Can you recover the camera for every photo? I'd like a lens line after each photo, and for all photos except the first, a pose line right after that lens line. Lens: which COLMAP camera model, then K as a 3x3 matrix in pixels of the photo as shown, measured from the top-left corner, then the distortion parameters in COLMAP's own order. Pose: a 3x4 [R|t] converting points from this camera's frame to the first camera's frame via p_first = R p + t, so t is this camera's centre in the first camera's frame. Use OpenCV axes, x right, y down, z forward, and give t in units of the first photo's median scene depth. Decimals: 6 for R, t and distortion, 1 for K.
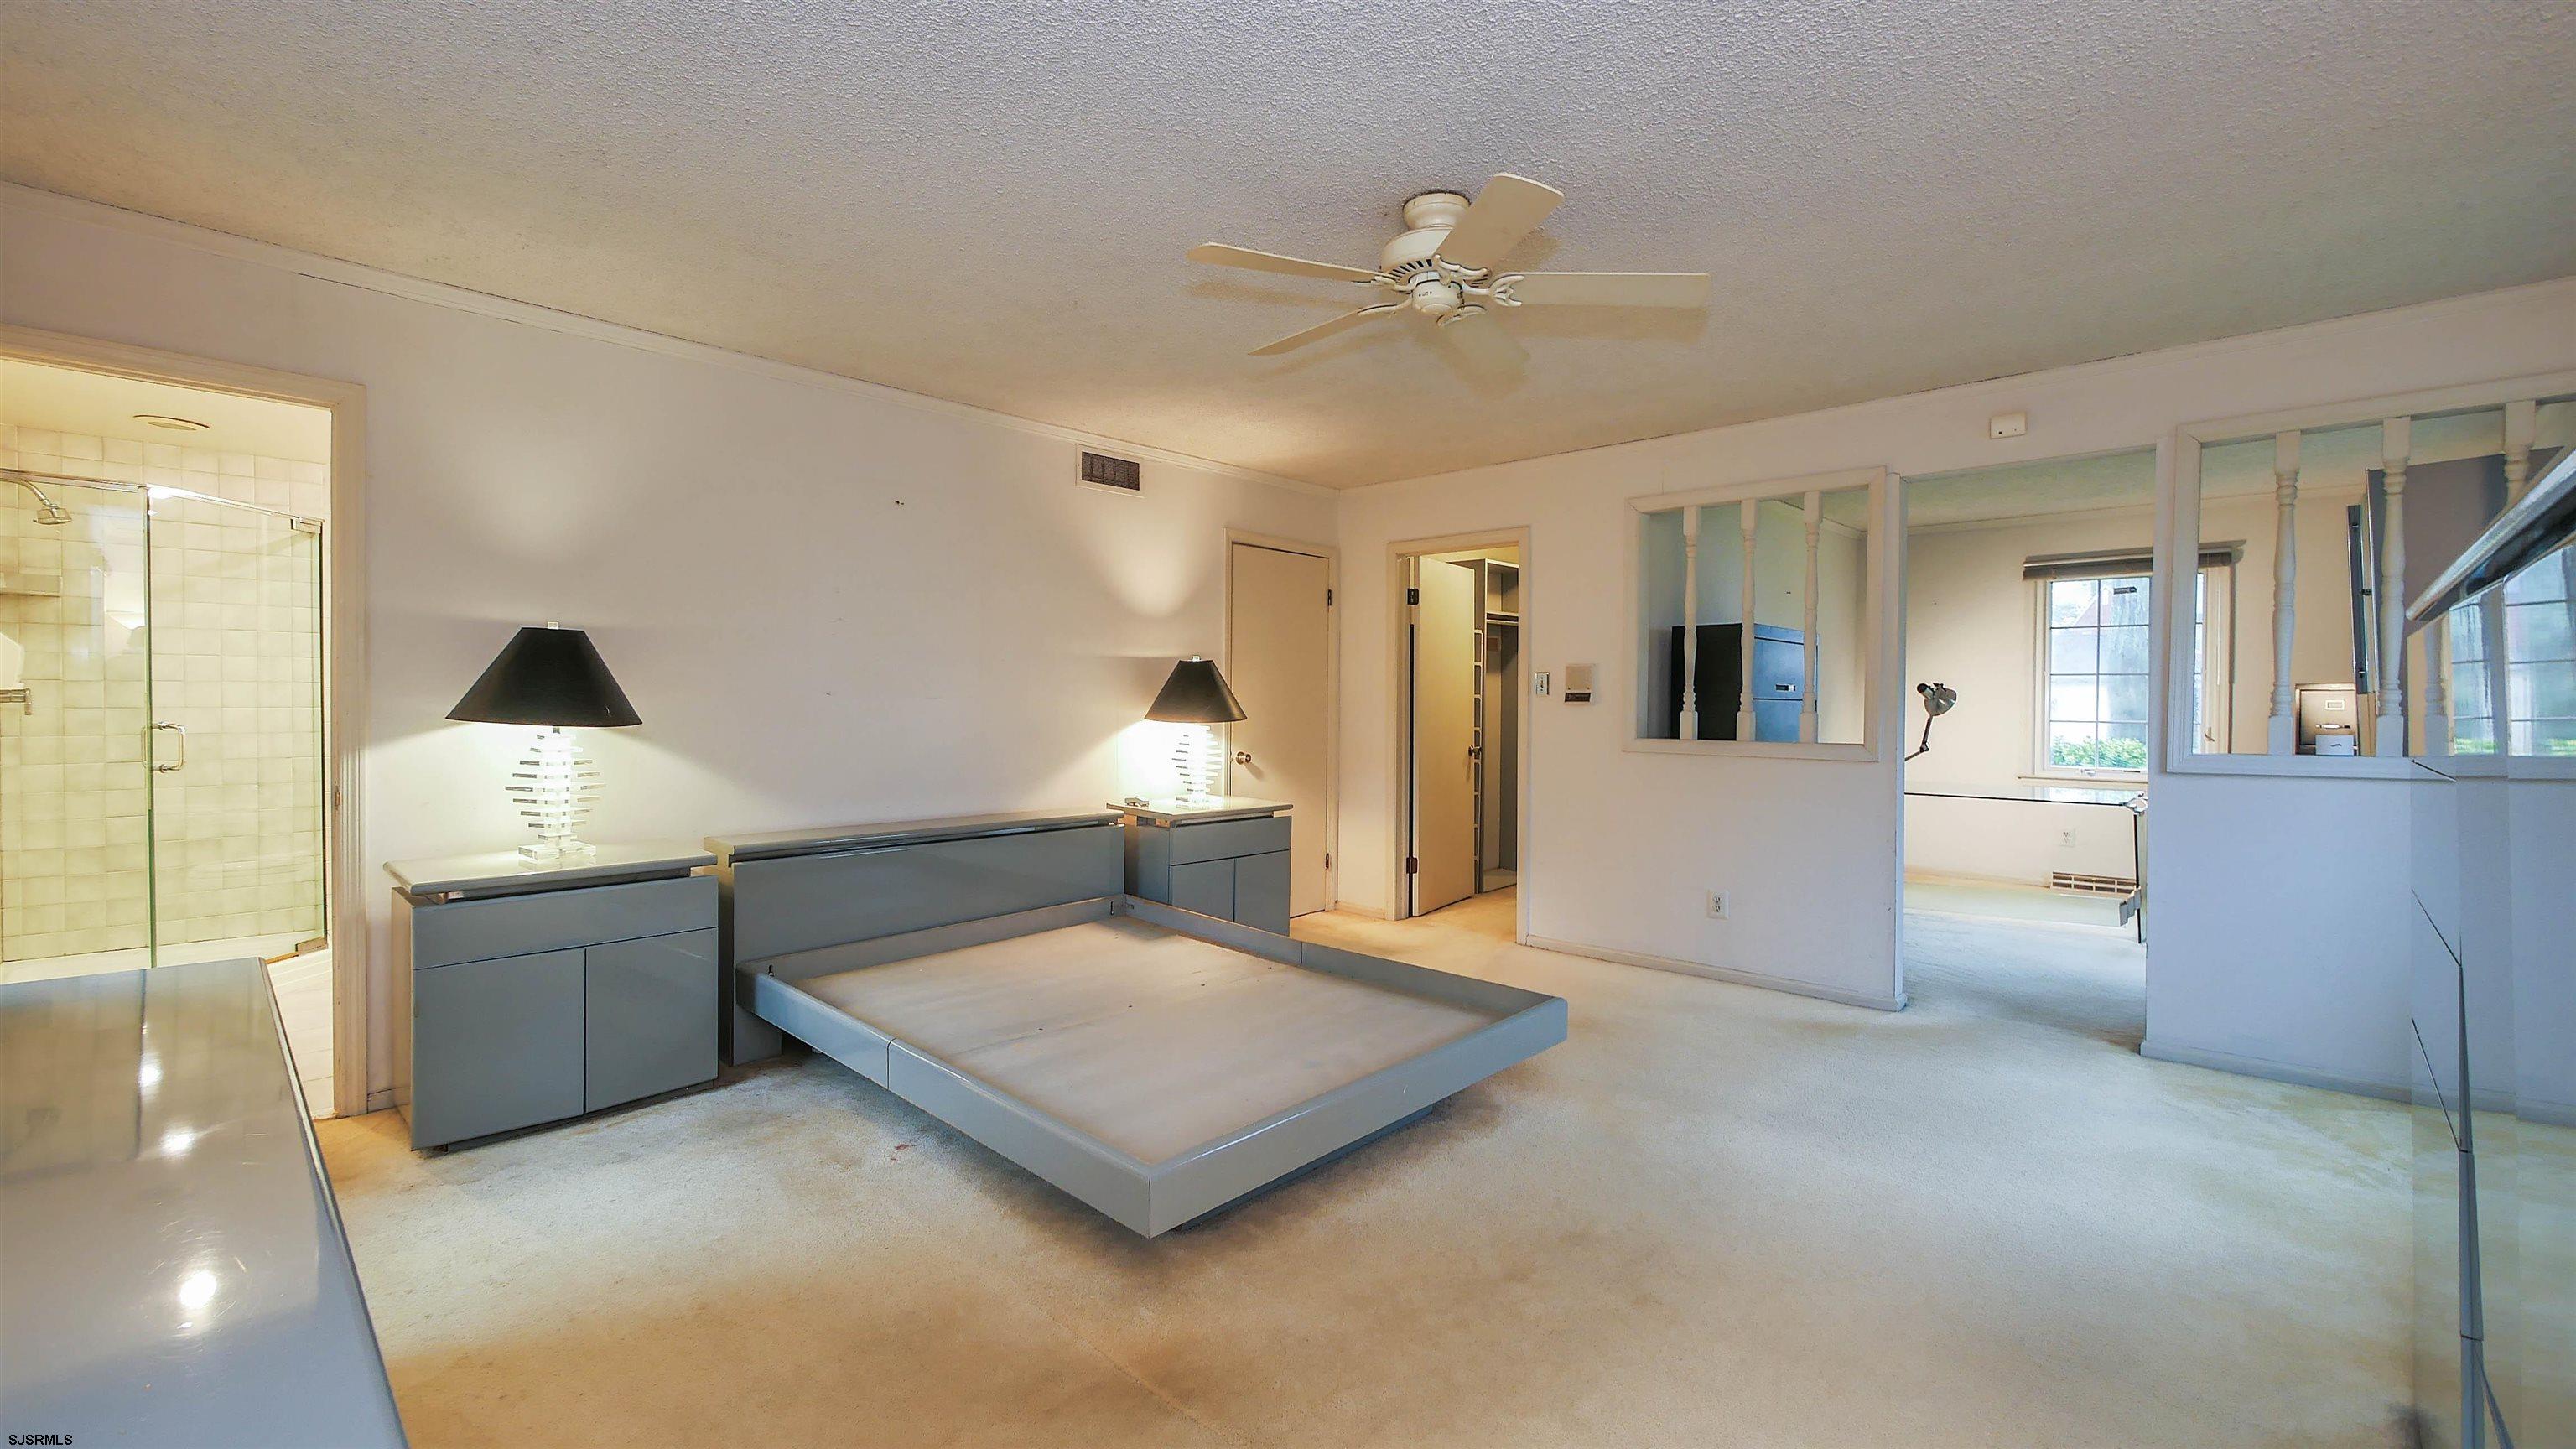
lens RADIAL K [[1053.6, 0, 1290.4], [0, 1053.6, 718.6], [0, 0, 1]] dist [-0.006078, 0.001651]
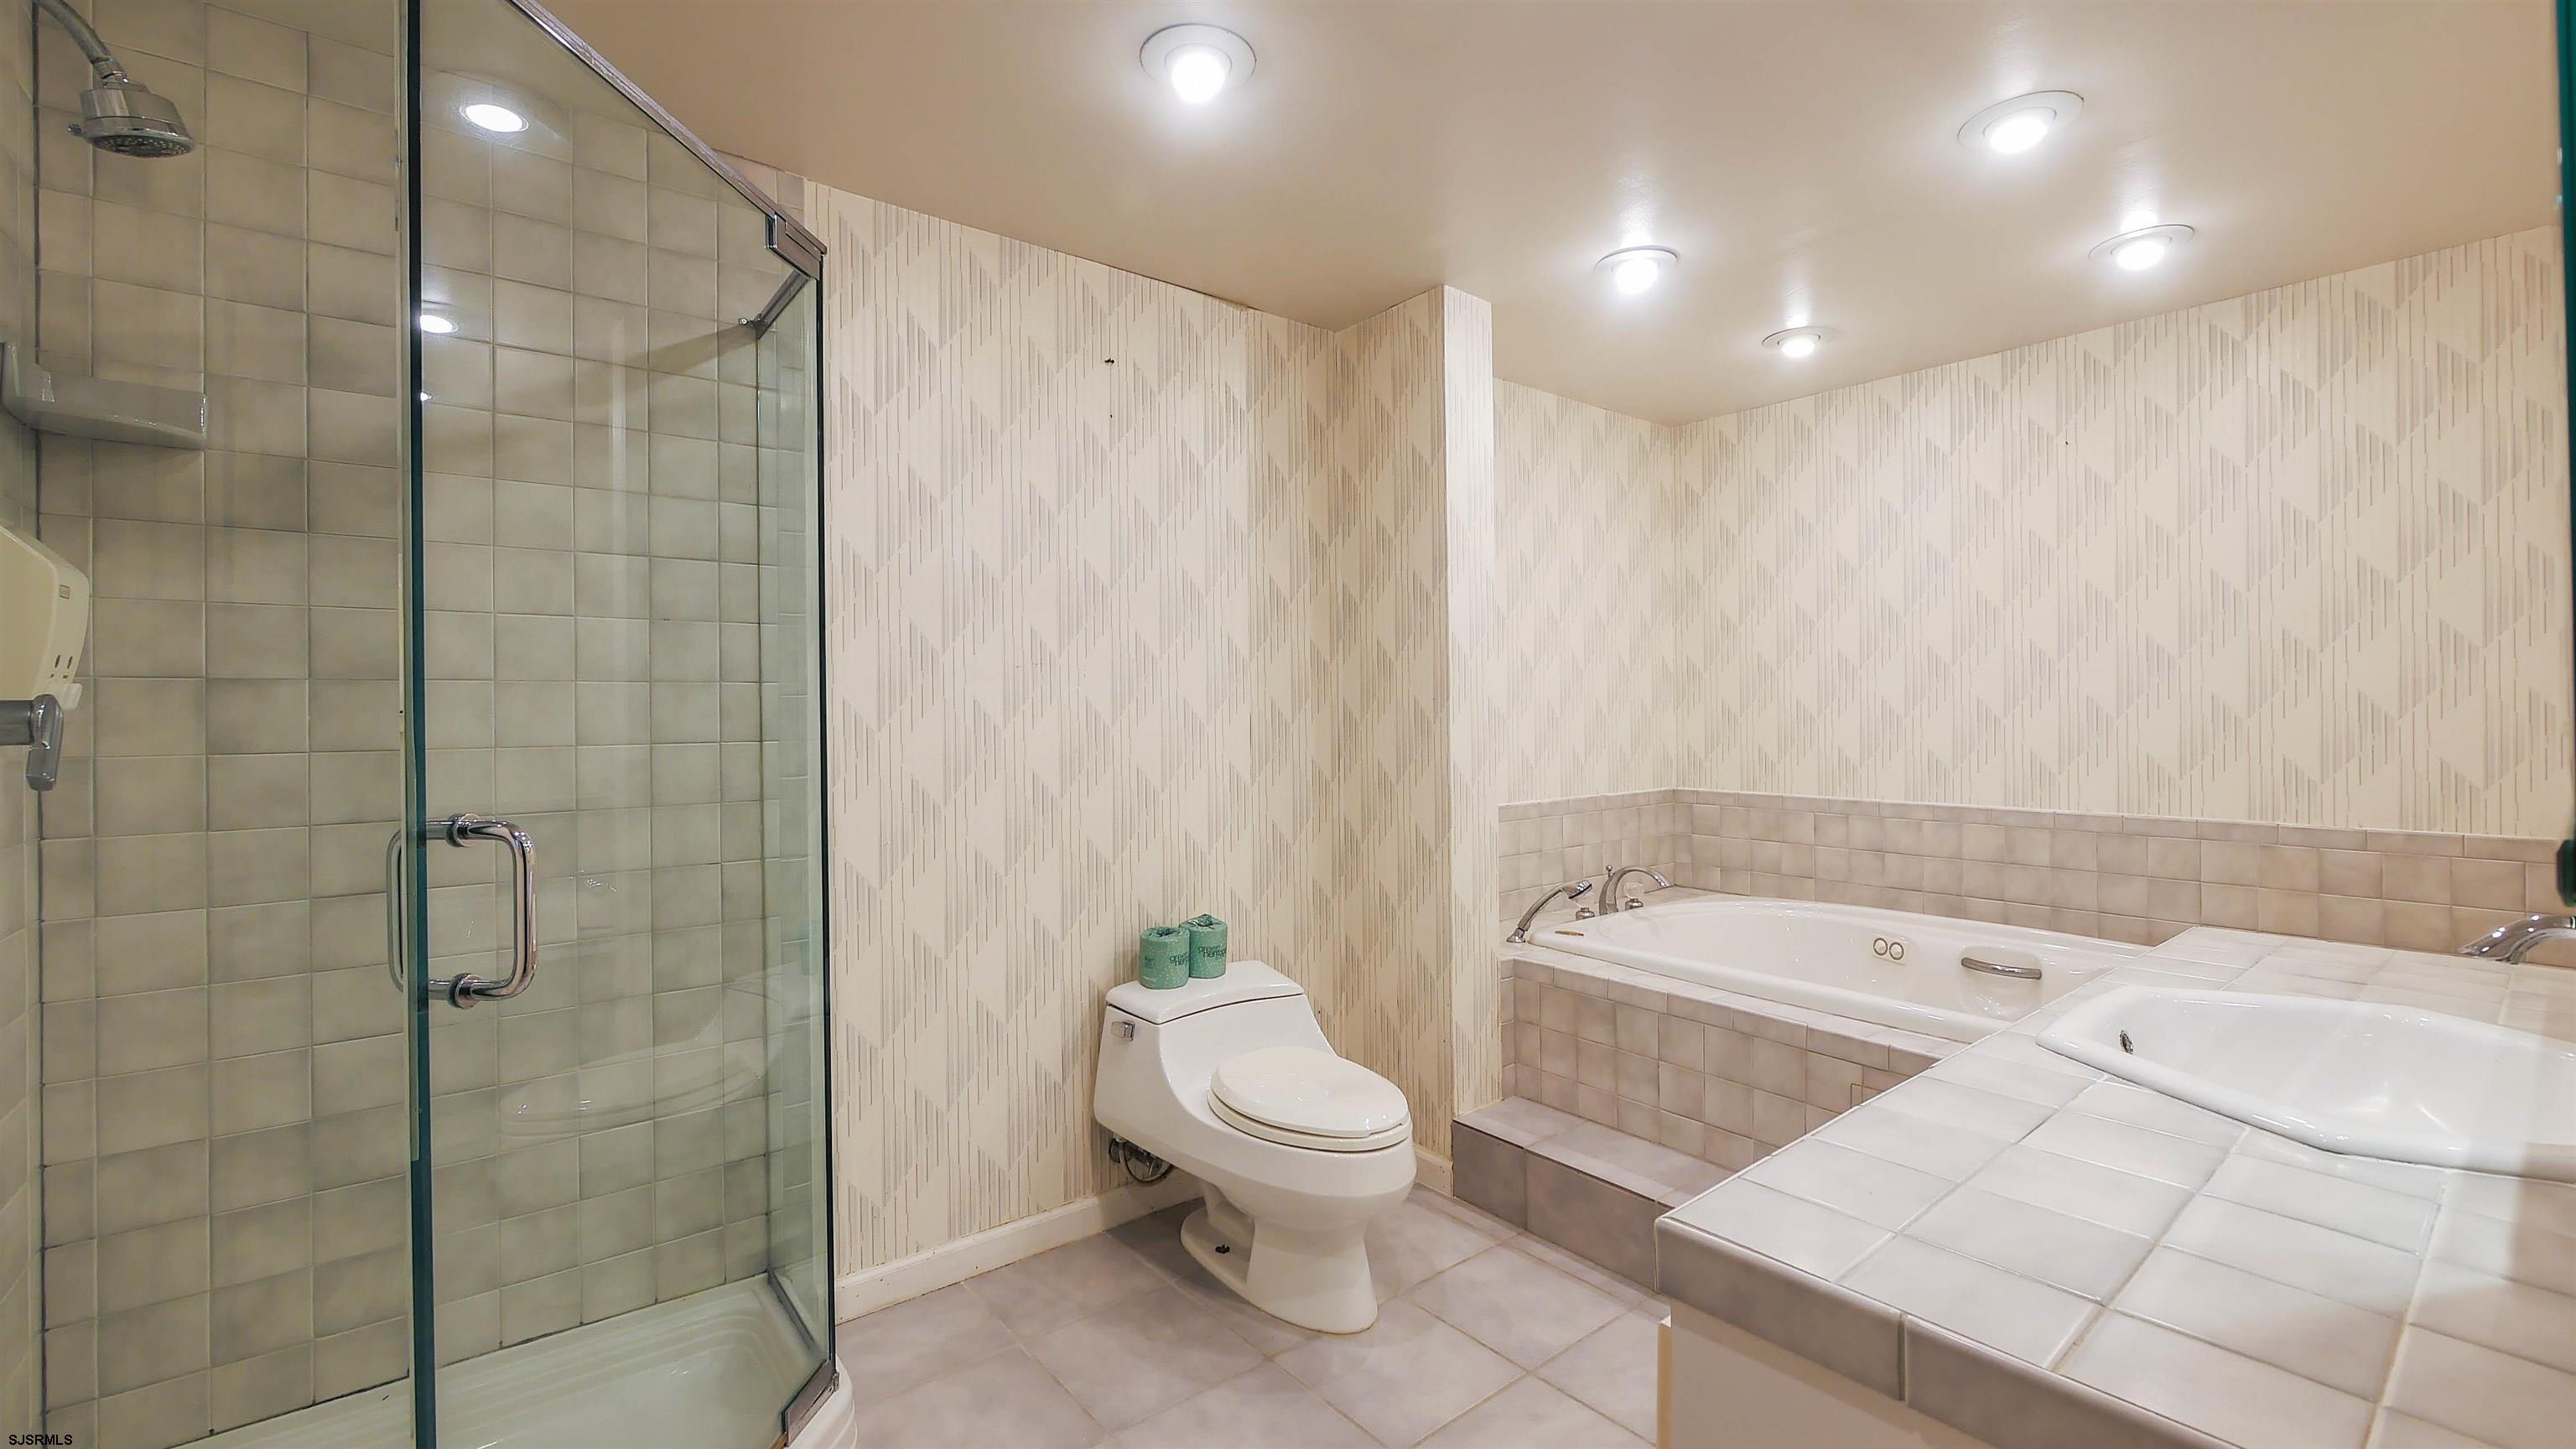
lens RADIAL K [[1053.6, 0, 1282.8], [0, 1053.6, 713.6], [0, 0, 1]] dist [-0.006078, 0.001651]
pose [[0.990379, -0.007626, -0.138173, -0.745027], [0.006072, 0.999914, -0.011664, -0.017507], [0.138250, 0.010713, 0.990339, 0.684457]]
